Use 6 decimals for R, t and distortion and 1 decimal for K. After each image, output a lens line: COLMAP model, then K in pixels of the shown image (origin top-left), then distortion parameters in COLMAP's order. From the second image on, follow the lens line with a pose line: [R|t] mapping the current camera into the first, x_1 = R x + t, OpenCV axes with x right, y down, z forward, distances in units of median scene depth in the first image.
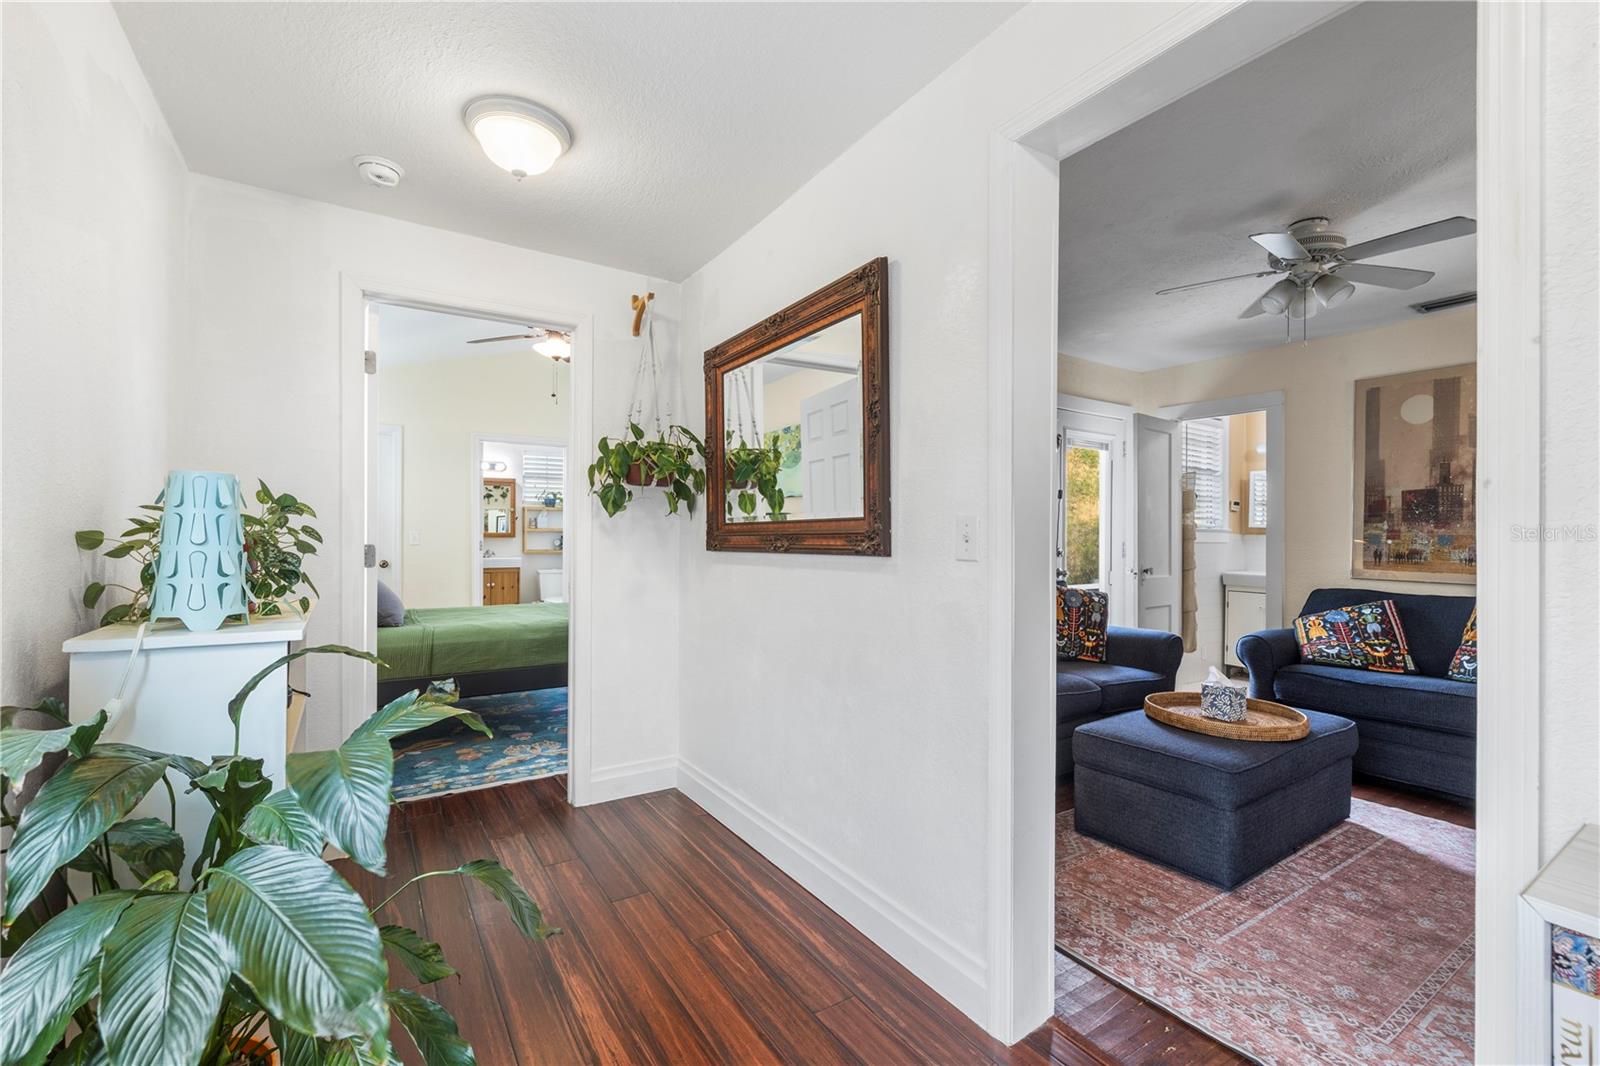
lens RADIAL K [[676.6, 0, 797.9], [0, 676.6, 541.1], [0, 0, 1]] dist [0.001738, -0.000164]
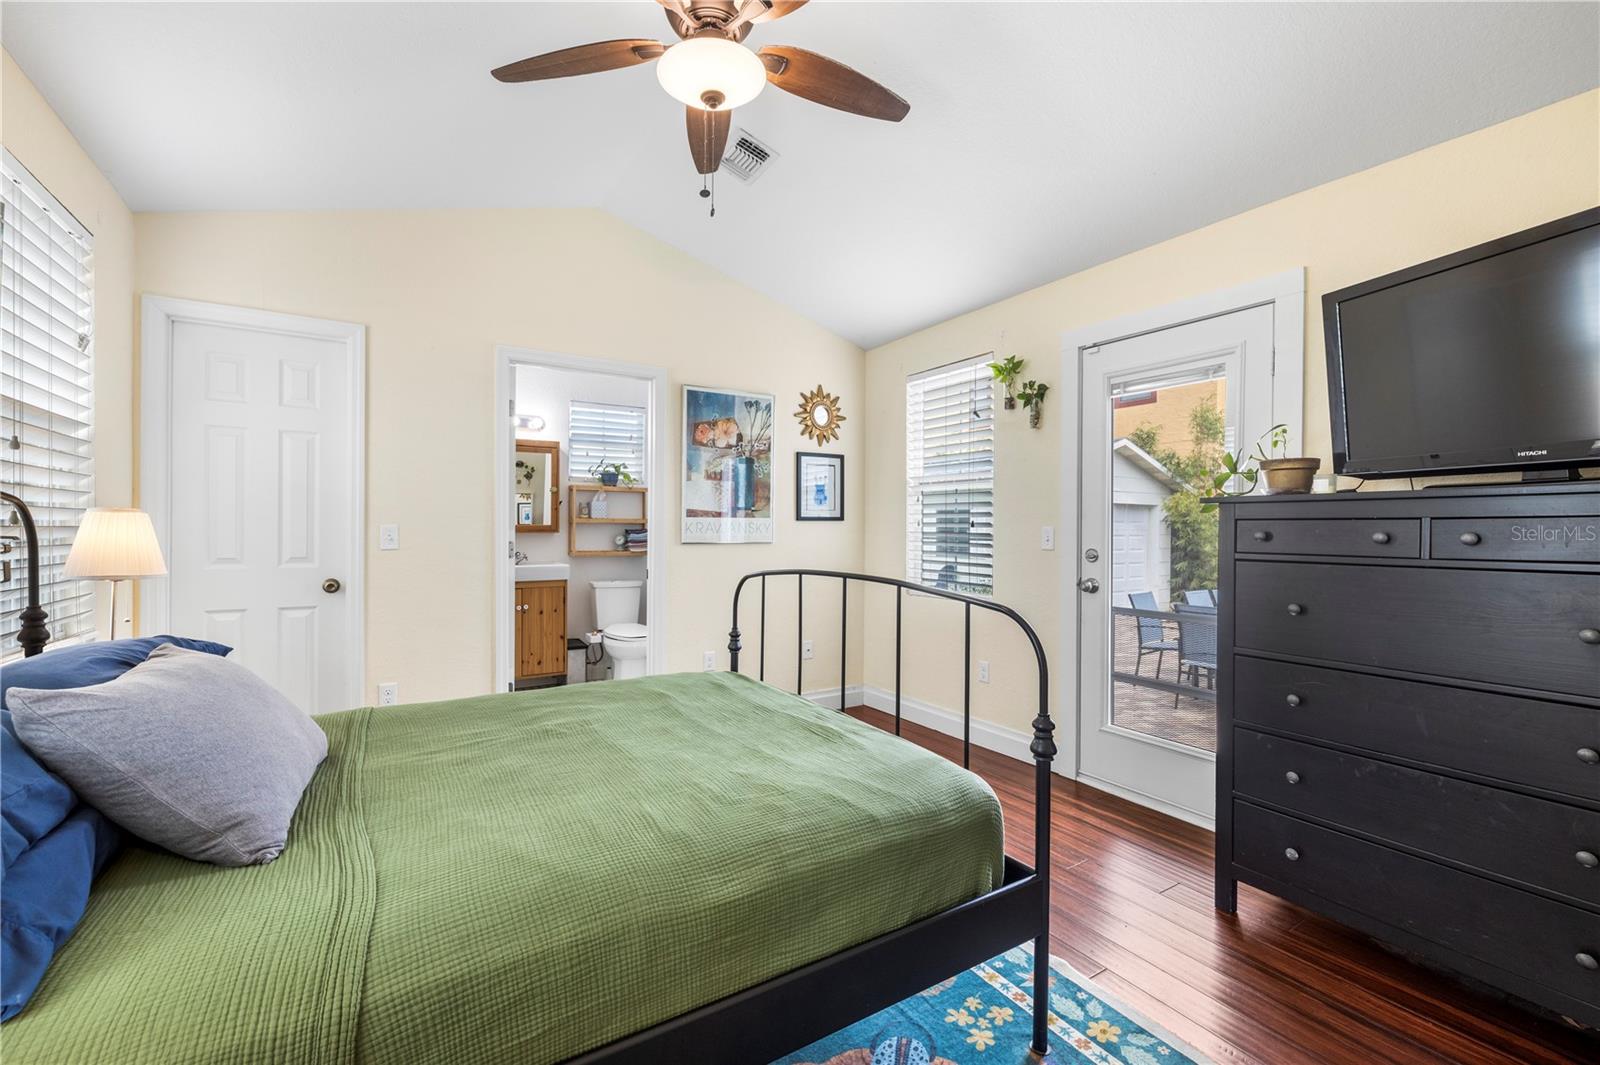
lens RADIAL K [[676.6, 0, 803.6], [0, 676.6, 527.1], [0, 0, 1]] dist [0.001738, -0.000164]
pose [[0.999956, 0.002603, -0.008965, -0.175844], [-0.002628, 0.999993, -0.002800, -0.008949], [0.008958, 0.002824, 0.999956, 0.350697]]
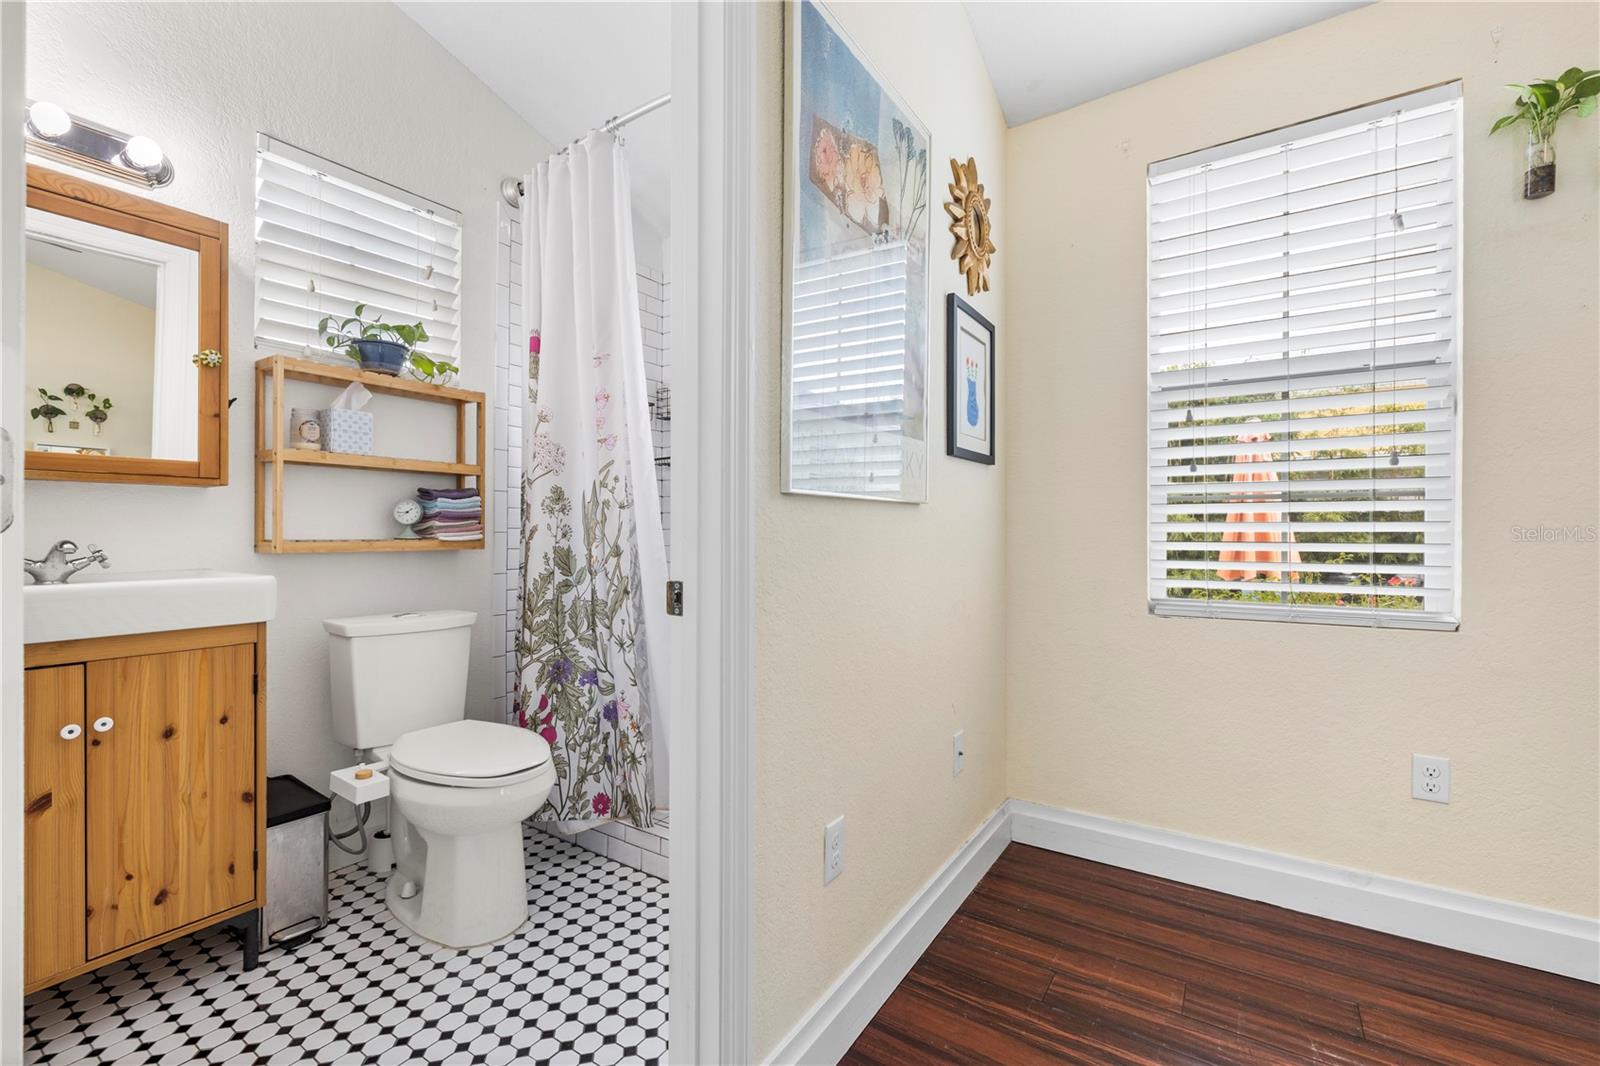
lens RADIAL K [[676.6, 0, 794.6], [0, 676.6, 530.4], [0, 0, 1]] dist [0.001738, -0.000164]
pose [[0.917398, -0.000671, 0.397970, -0.331947], [0.002683, 0.999986, -0.004498, 0.011703], [-0.397962, 0.005194, 0.917387, 0.714327]]
